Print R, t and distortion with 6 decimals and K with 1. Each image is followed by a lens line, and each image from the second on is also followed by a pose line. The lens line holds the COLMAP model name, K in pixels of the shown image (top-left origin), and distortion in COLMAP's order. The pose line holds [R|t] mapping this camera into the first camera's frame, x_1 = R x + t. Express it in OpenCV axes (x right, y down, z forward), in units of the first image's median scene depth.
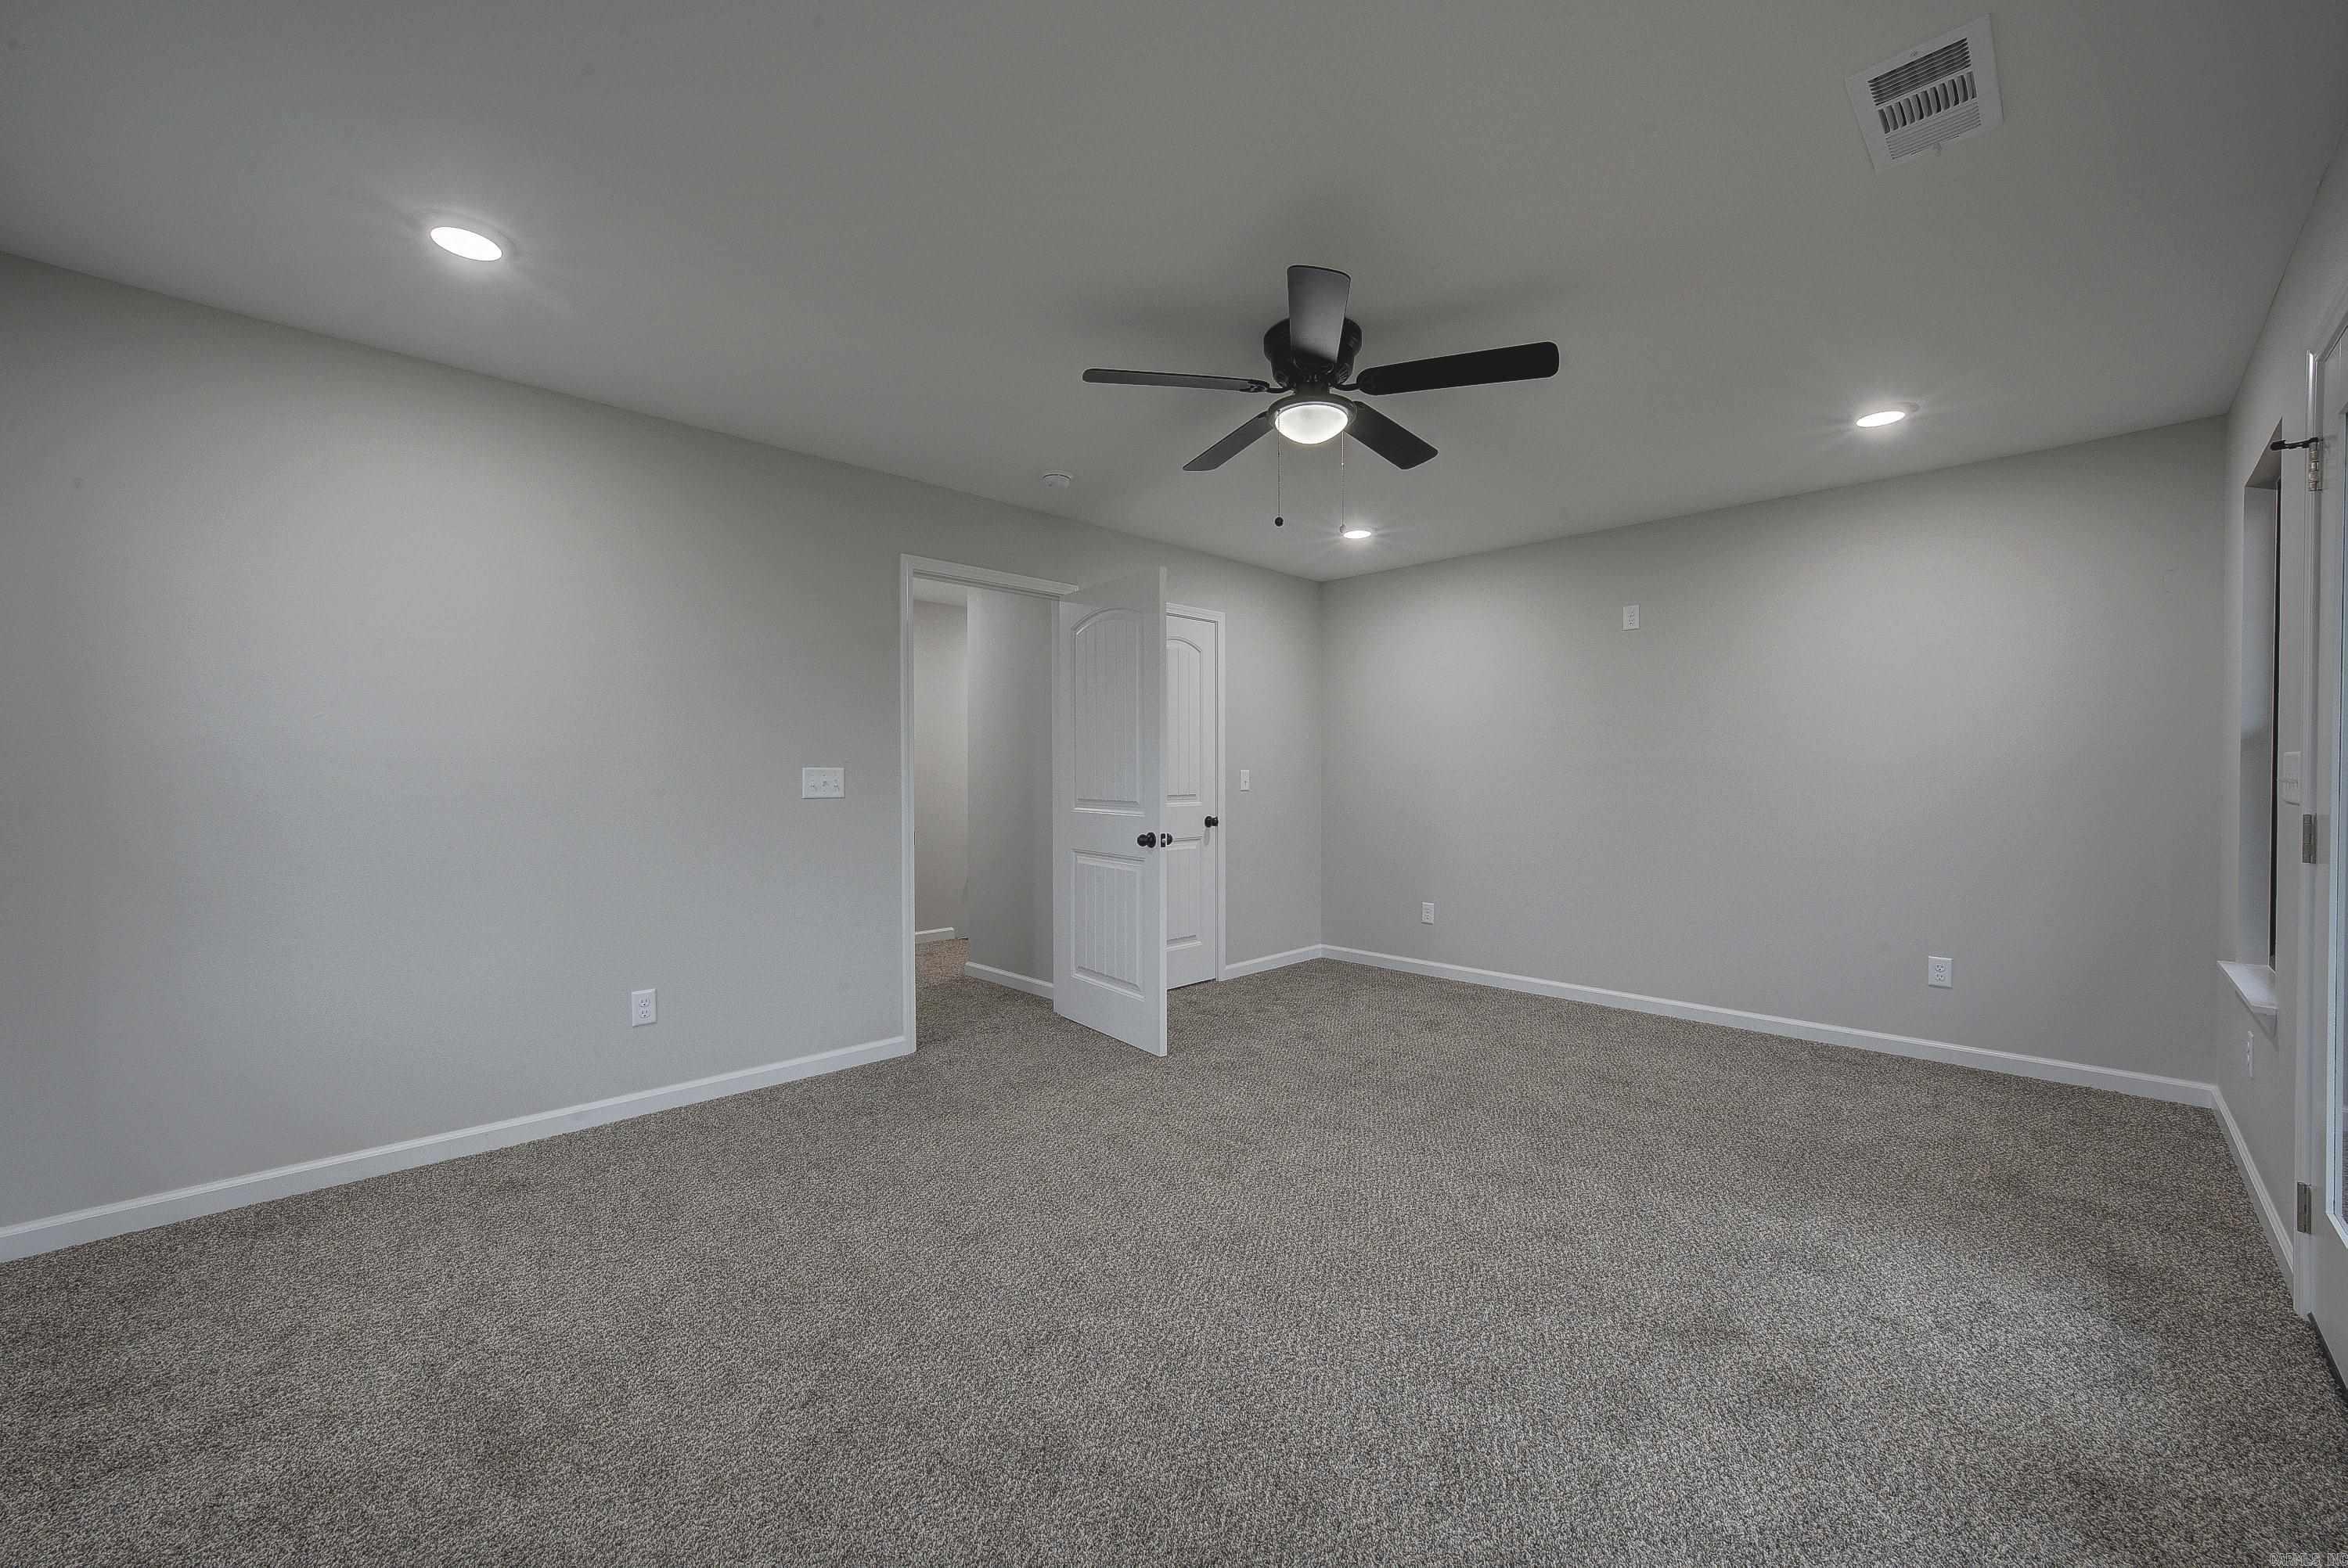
lens RADIAL K [[899.9, 0, 1173.1], [0, 899.9, 788.8], [0, 0, 1]] dist [0.004134, 0.000344]
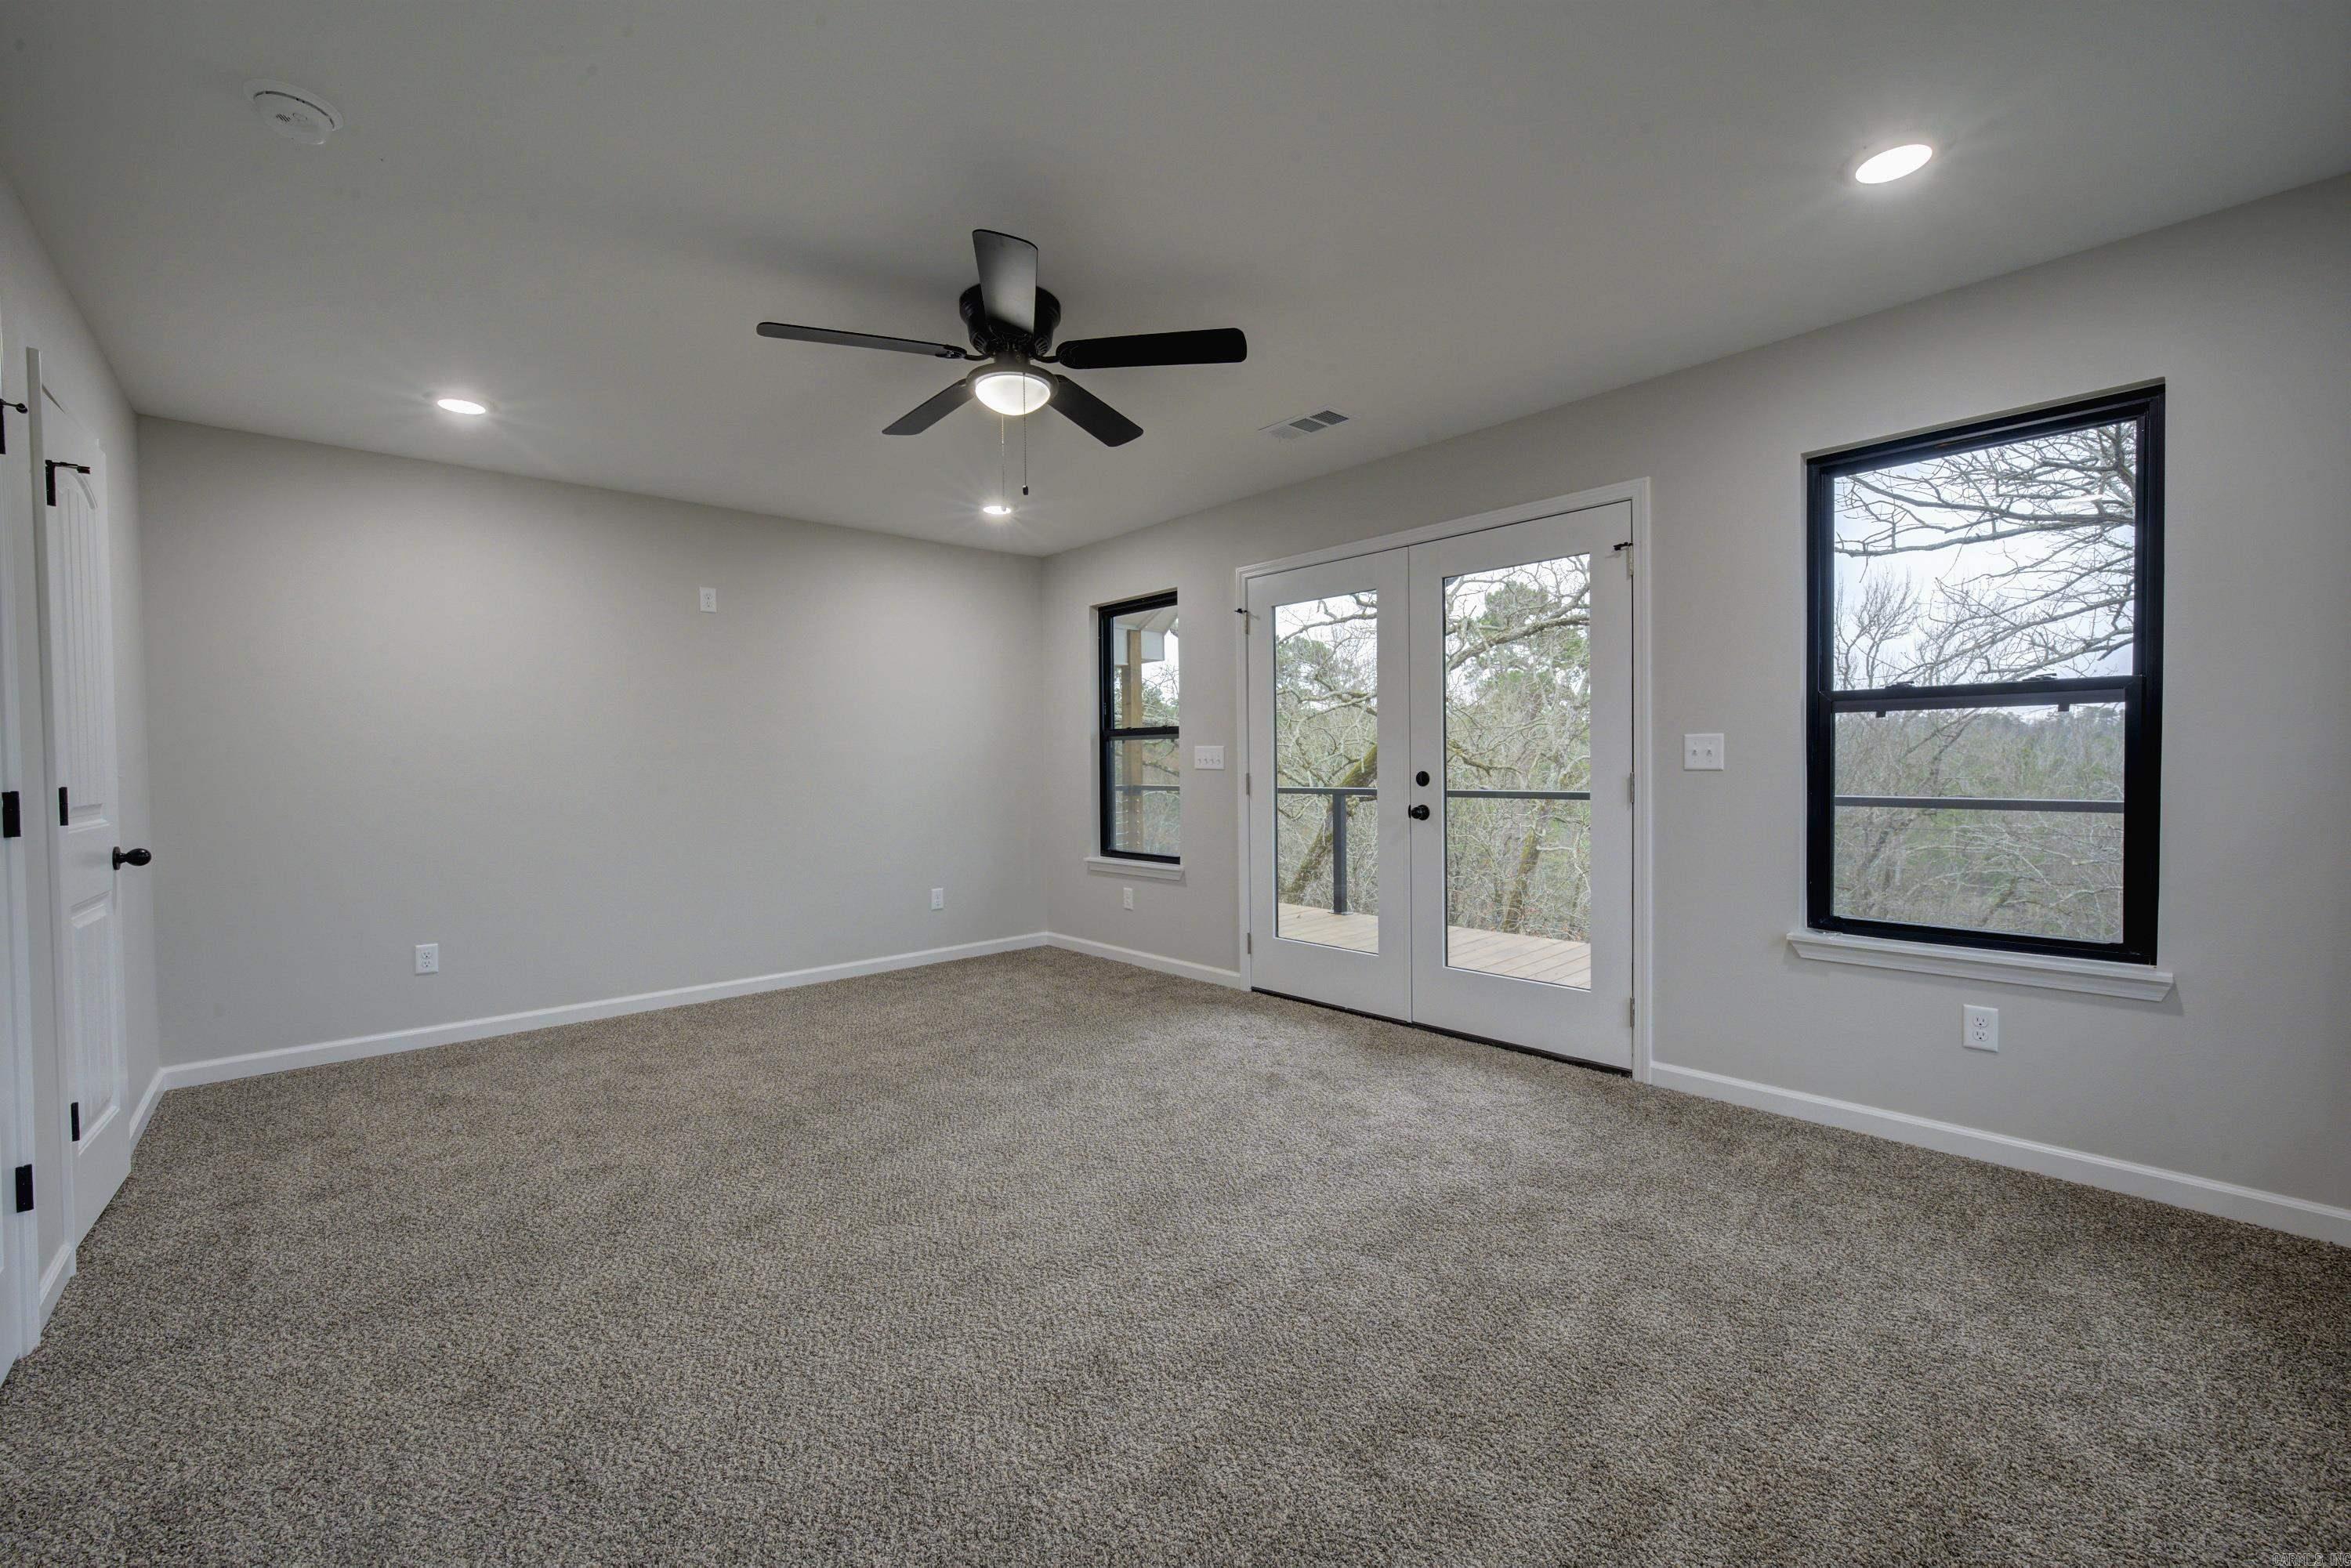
lens RADIAL K [[972.2, 0, 1137.4], [0, 972.2, 781.5], [0, 0, 1]] dist [-0.010210, 0.002371]
pose [[0.056260, -0.017440, 0.998264, -0.741229], [0.025876, 0.999537, 0.016004, 0.003269], [-0.998081, 0.024931, 0.056686, 0.679184]]
